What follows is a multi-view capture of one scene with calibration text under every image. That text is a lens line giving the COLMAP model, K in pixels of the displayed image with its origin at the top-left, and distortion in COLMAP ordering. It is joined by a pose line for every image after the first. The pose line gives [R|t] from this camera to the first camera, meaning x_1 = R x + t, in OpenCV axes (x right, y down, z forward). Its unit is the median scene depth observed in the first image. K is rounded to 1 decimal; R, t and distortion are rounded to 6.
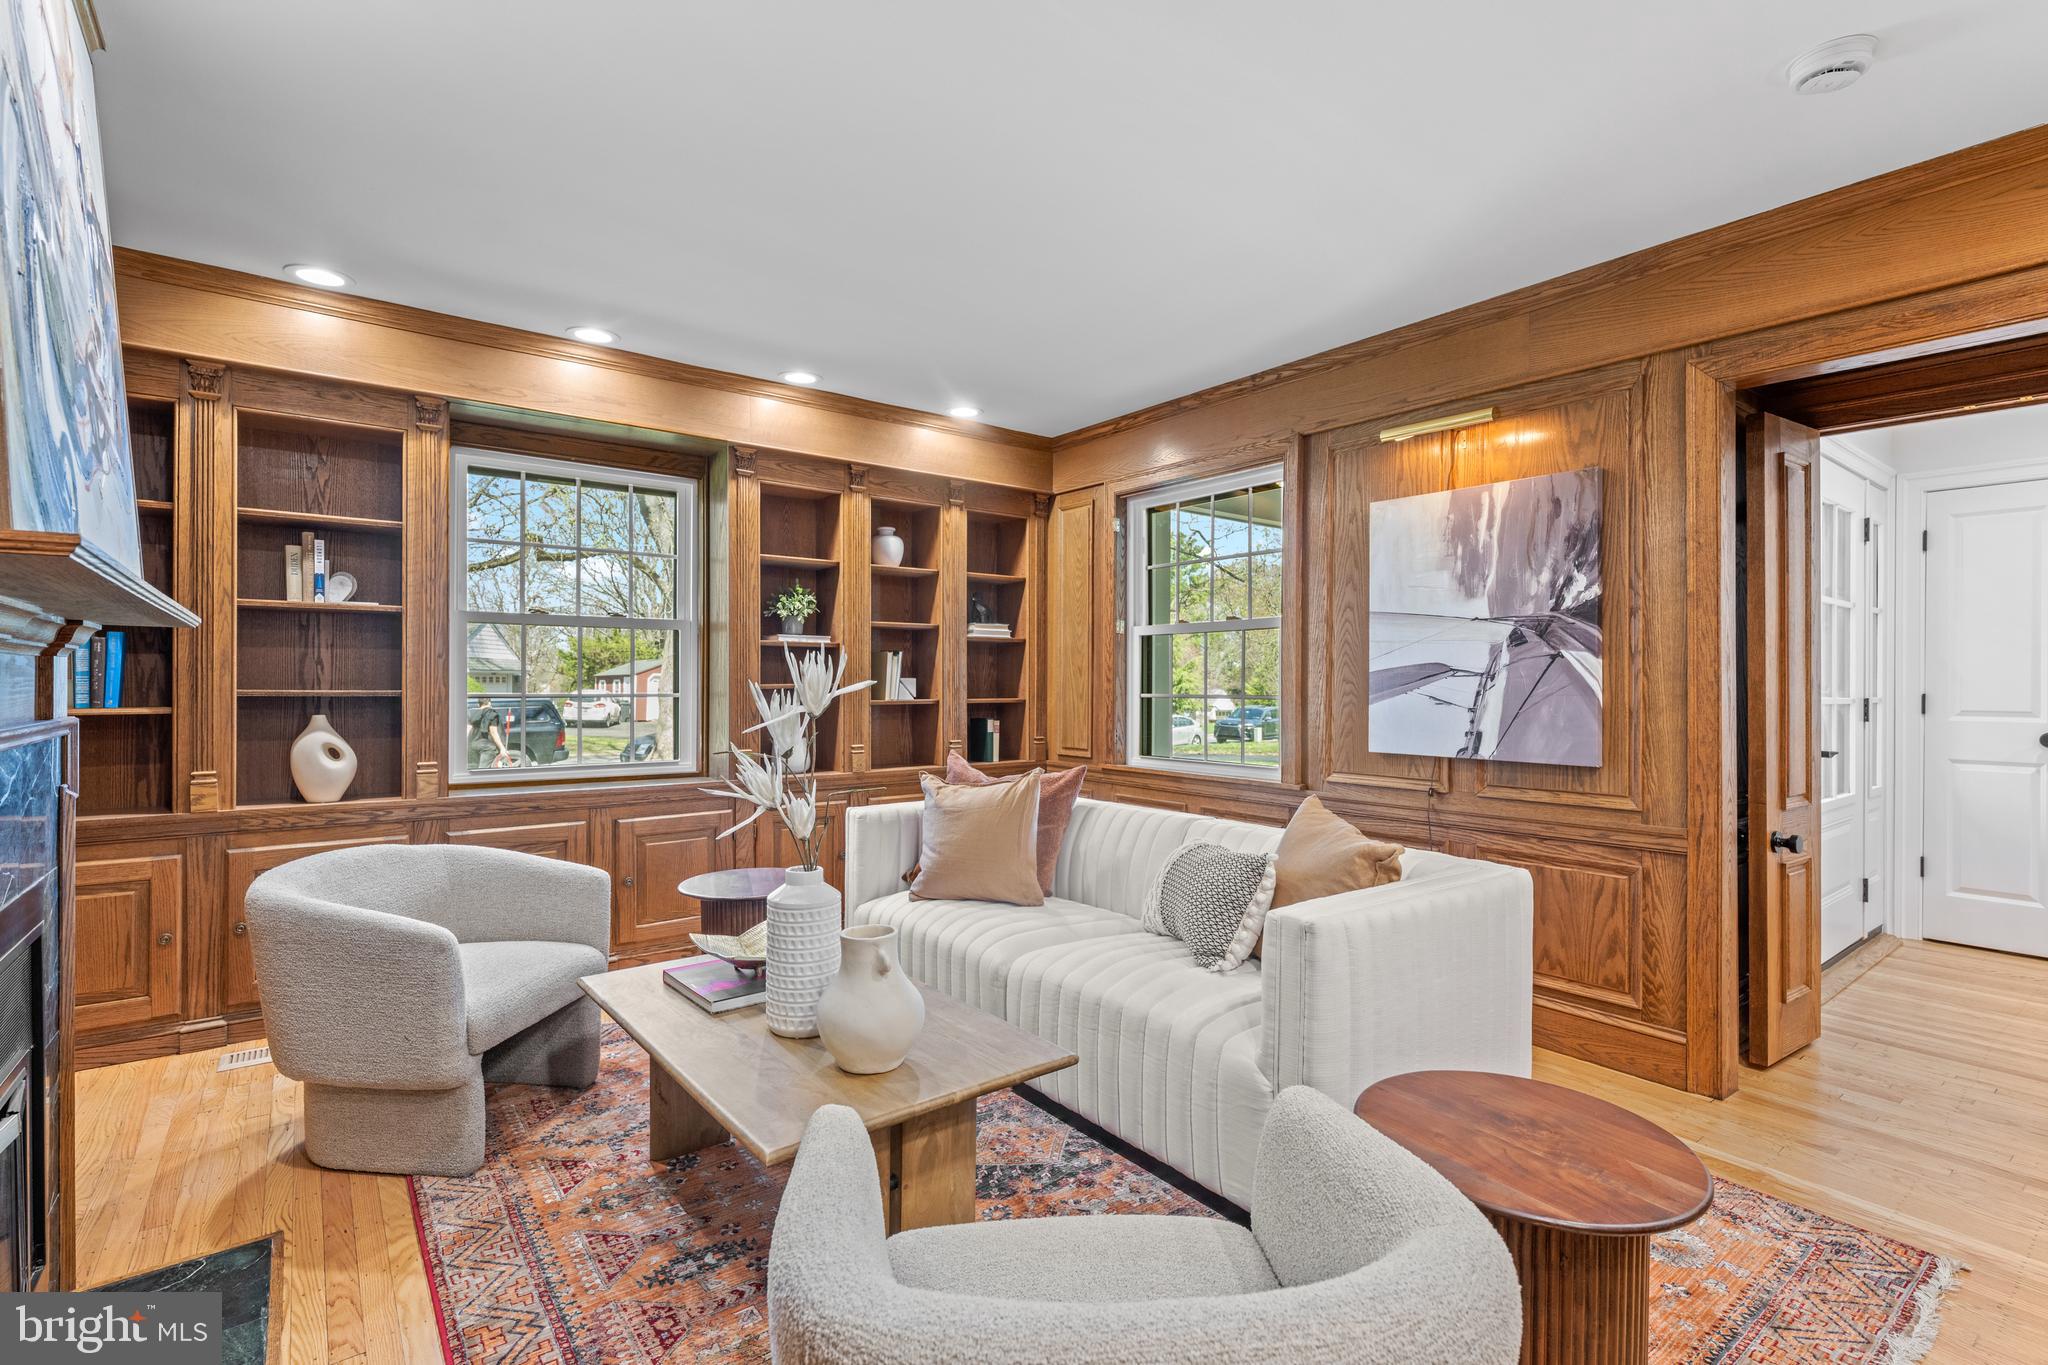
lens RADIAL K [[932.7, 0, 1021.0], [0, 932.7, 677.5], [0, 0, 1]] dist [-0.001245, 0.000131]
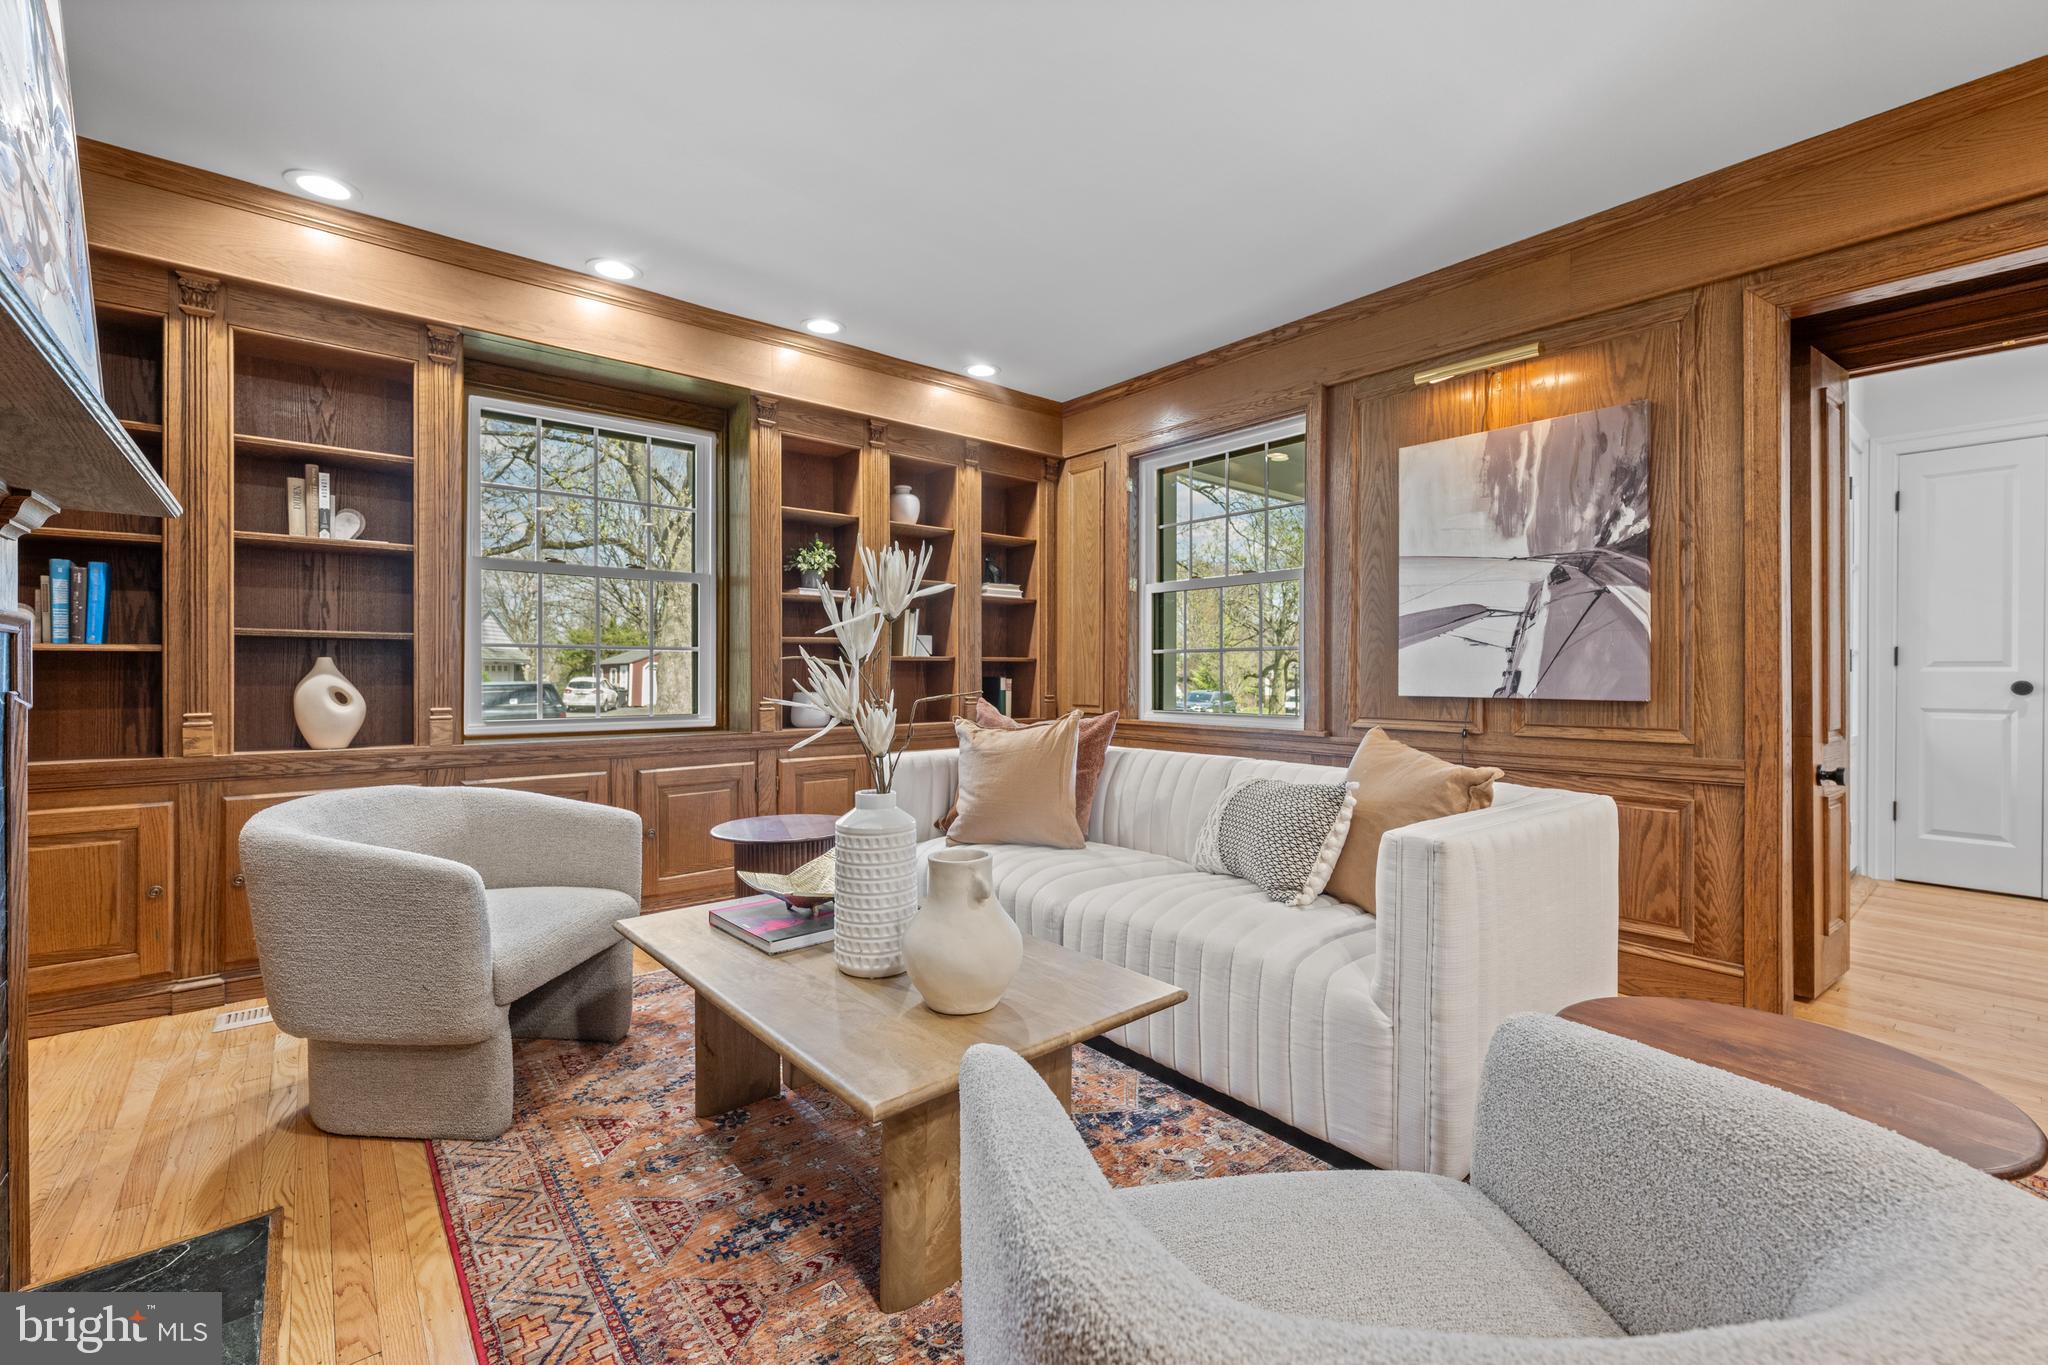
lens RADIAL K [[846.0, 0, 1016.7], [0, 846.0, 672.1], [0, 0, 1]] dist [0.000394, -0.000268]
pose [[0.999262, -0.002252, 0.038345, -0.089563], [0.002159, 0.999995, 0.002481, 0.061306], [-0.038350, -0.002397, 0.999261, 0.122355]]
